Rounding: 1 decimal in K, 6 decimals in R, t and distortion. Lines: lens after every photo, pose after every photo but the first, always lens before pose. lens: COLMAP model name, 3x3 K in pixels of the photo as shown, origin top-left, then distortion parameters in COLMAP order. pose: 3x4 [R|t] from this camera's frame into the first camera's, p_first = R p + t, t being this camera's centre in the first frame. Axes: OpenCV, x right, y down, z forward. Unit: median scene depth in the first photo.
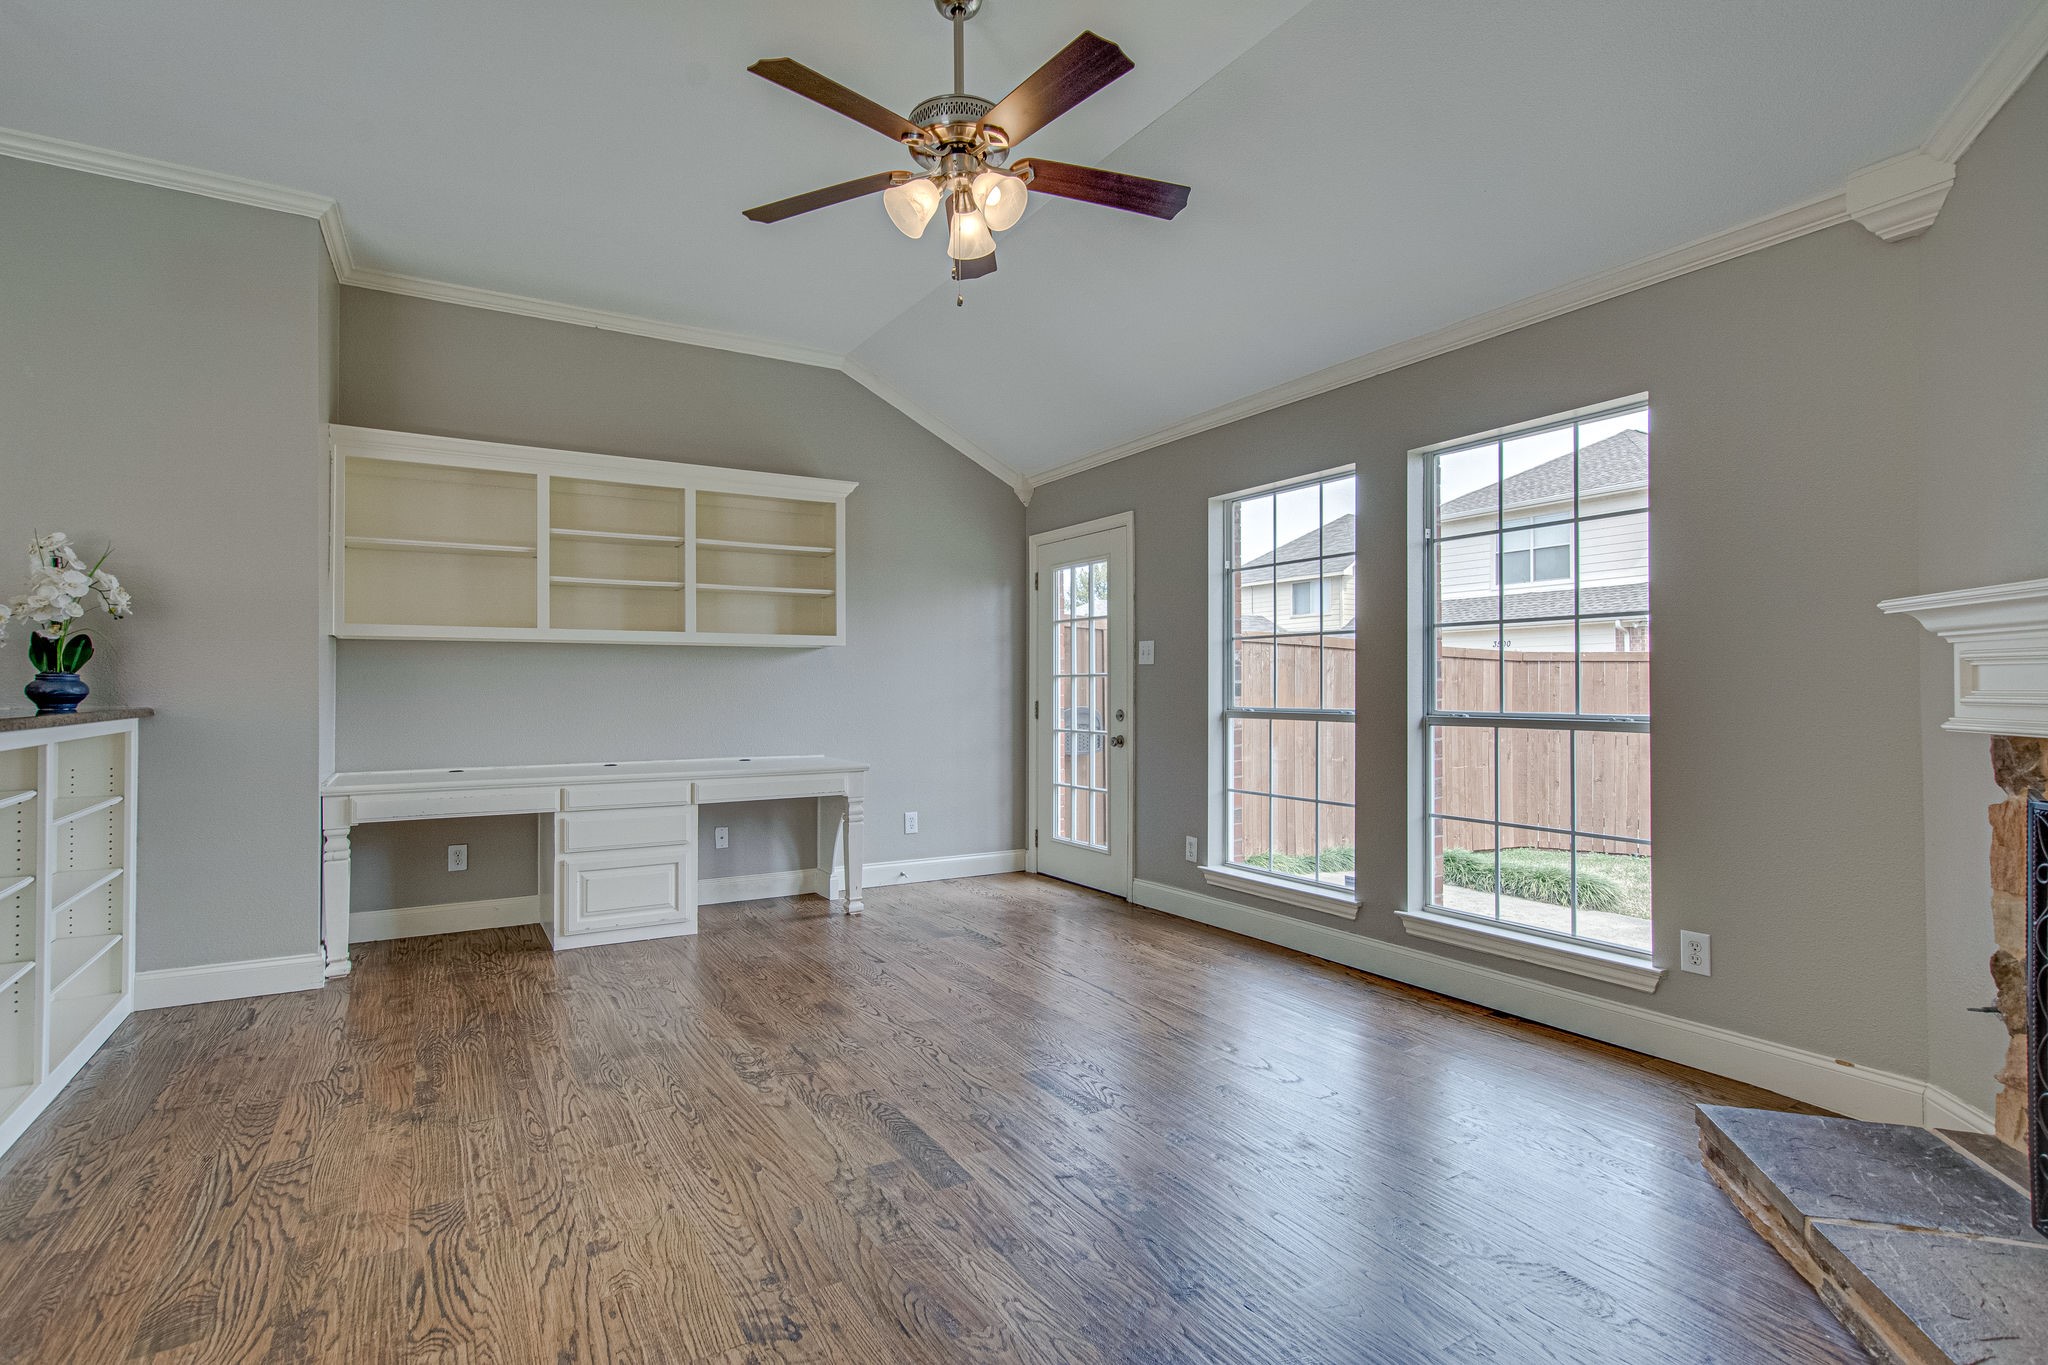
lens RADIAL K [[994.6, 0, 1023.8], [0, 994.6, 677.6], [0, 0, 1]] dist [0.006482, 0.002270]
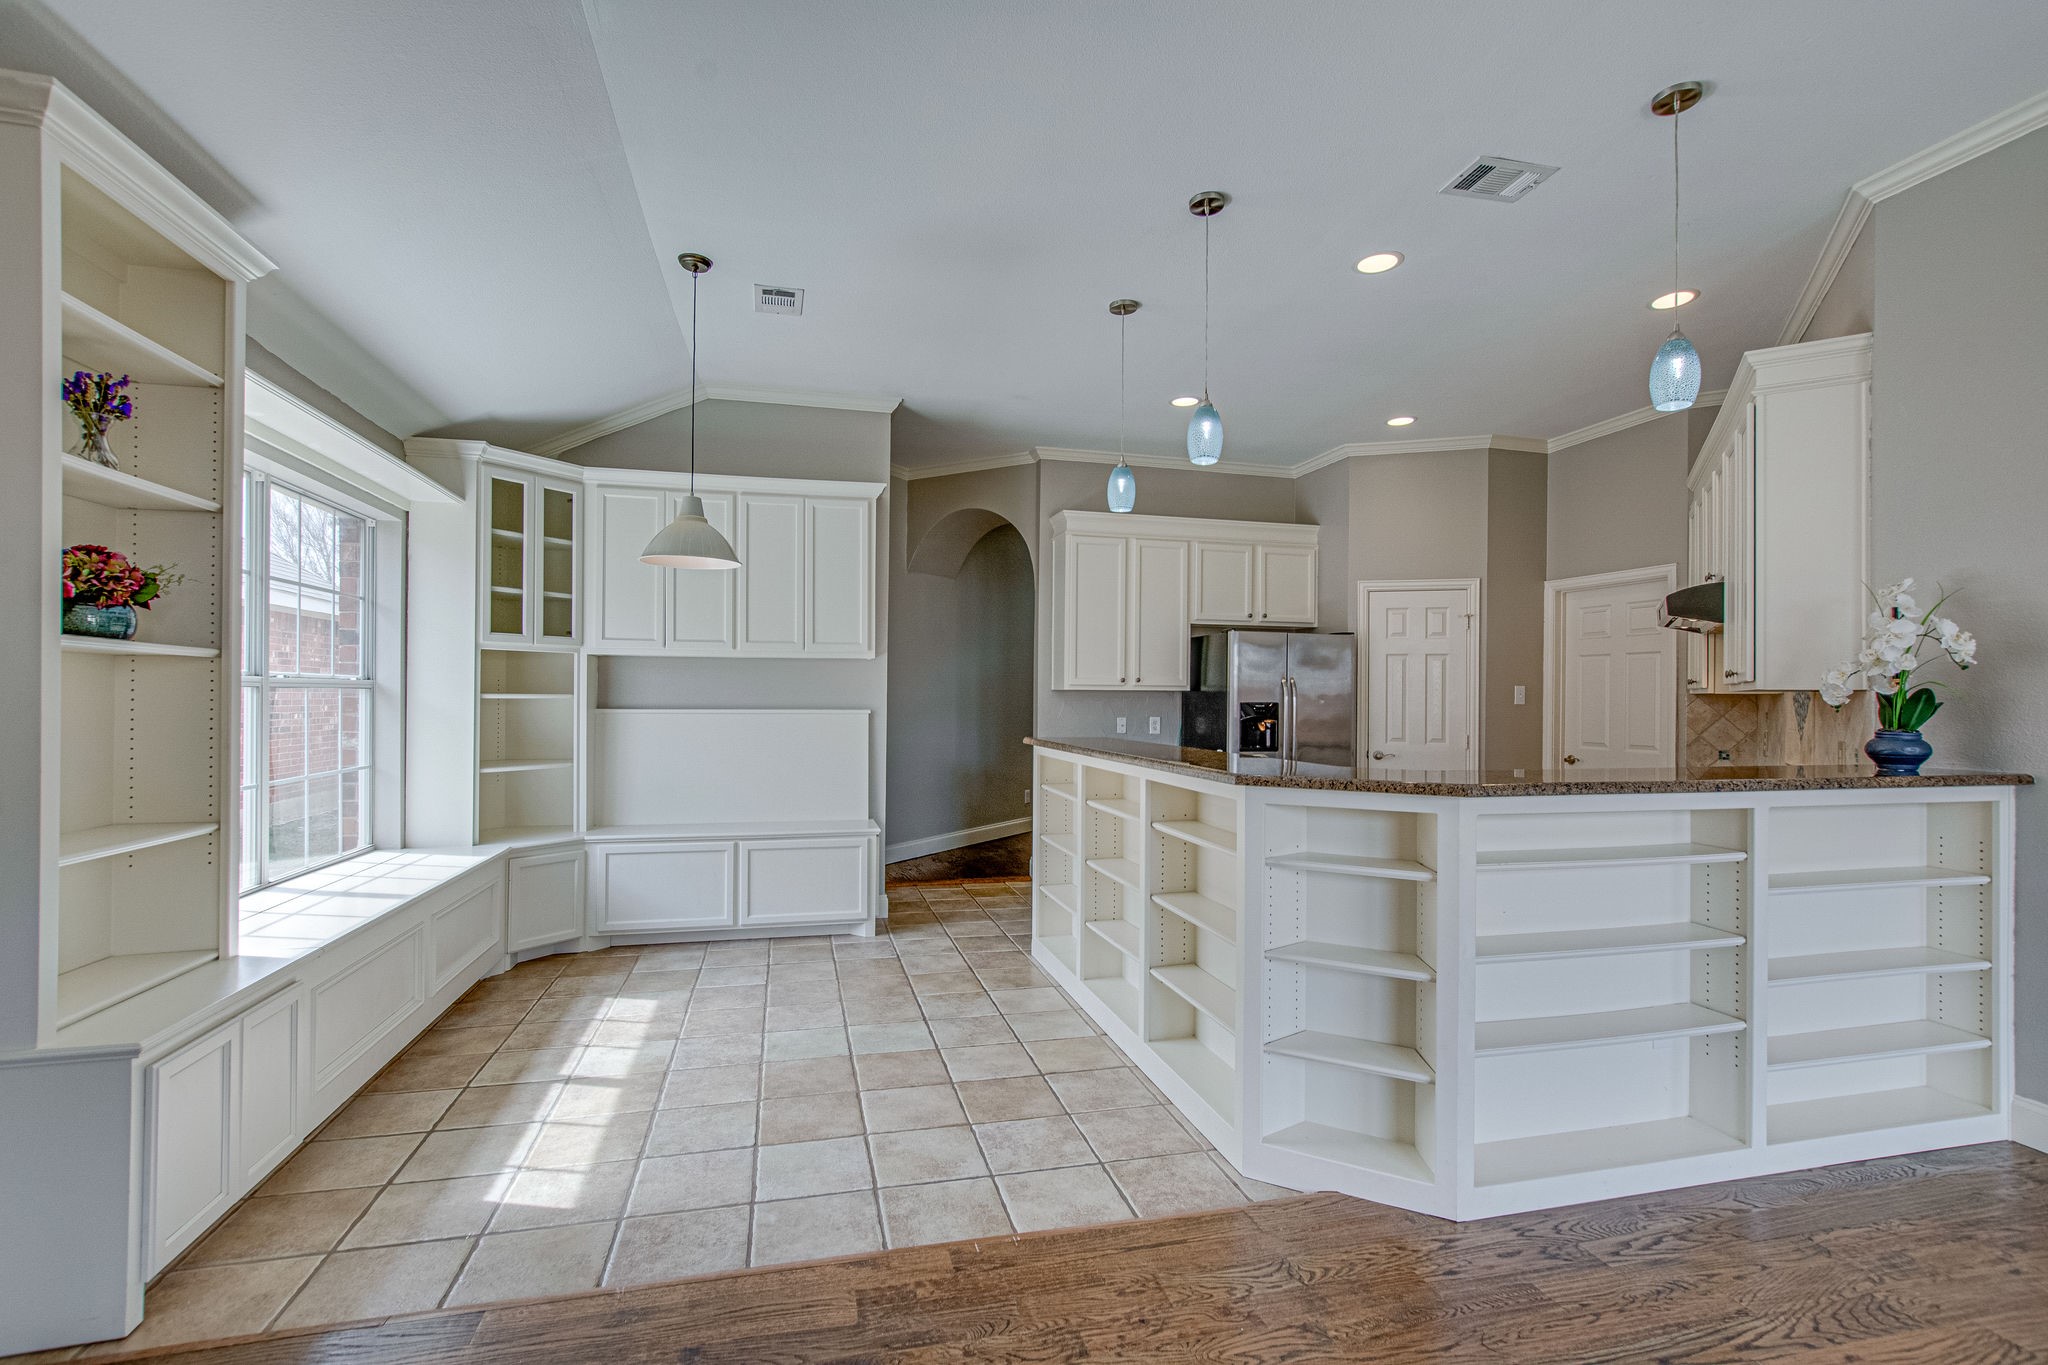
lens RADIAL K [[955.8, 0, 1023.7], [0, 955.8, 681.1], [0, 0, 1]] dist [-0.025041, 0.005017]
pose [[-0.296139, -0.018401, -0.954968, 0.096578], [-0.000614, 0.999818, -0.019074, -0.029657], [0.955145, -0.005062, -0.296096, 0.426686]]
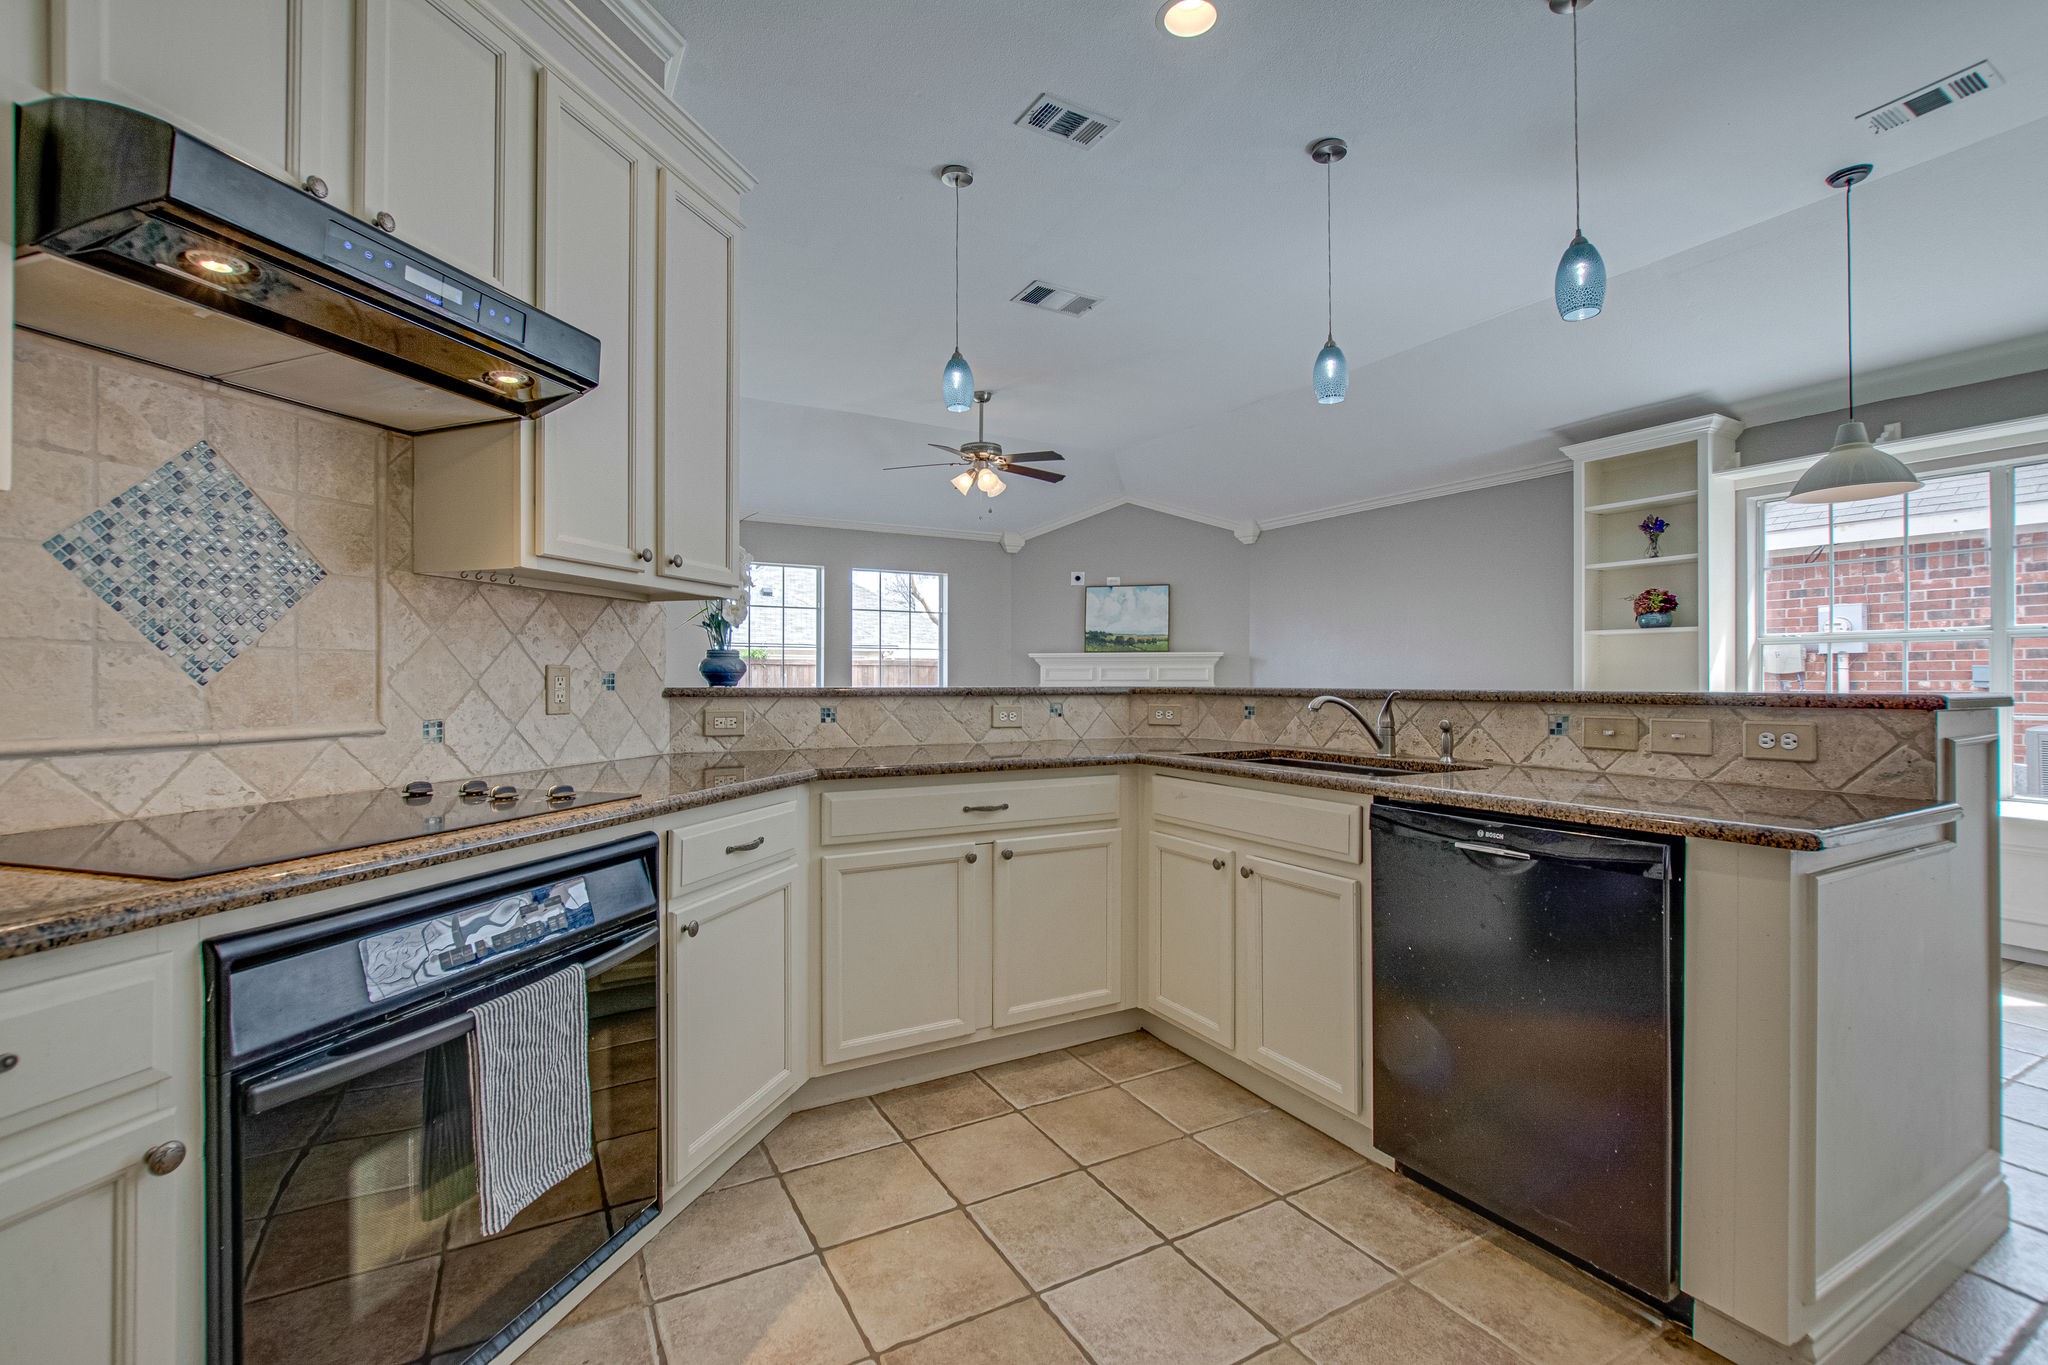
lens RADIAL K [[902.7, 0, 1030.4], [0, 902.7, 674.8], [0, 0, 1]] dist [-0.013672, 0.004019]
pose [[0.015099, 0.010613, 0.999830, -1.652322], [-0.008724, 0.999907, -0.010482, 0.025183], [-0.999848, -0.008565, 0.015190, 0.600449]]
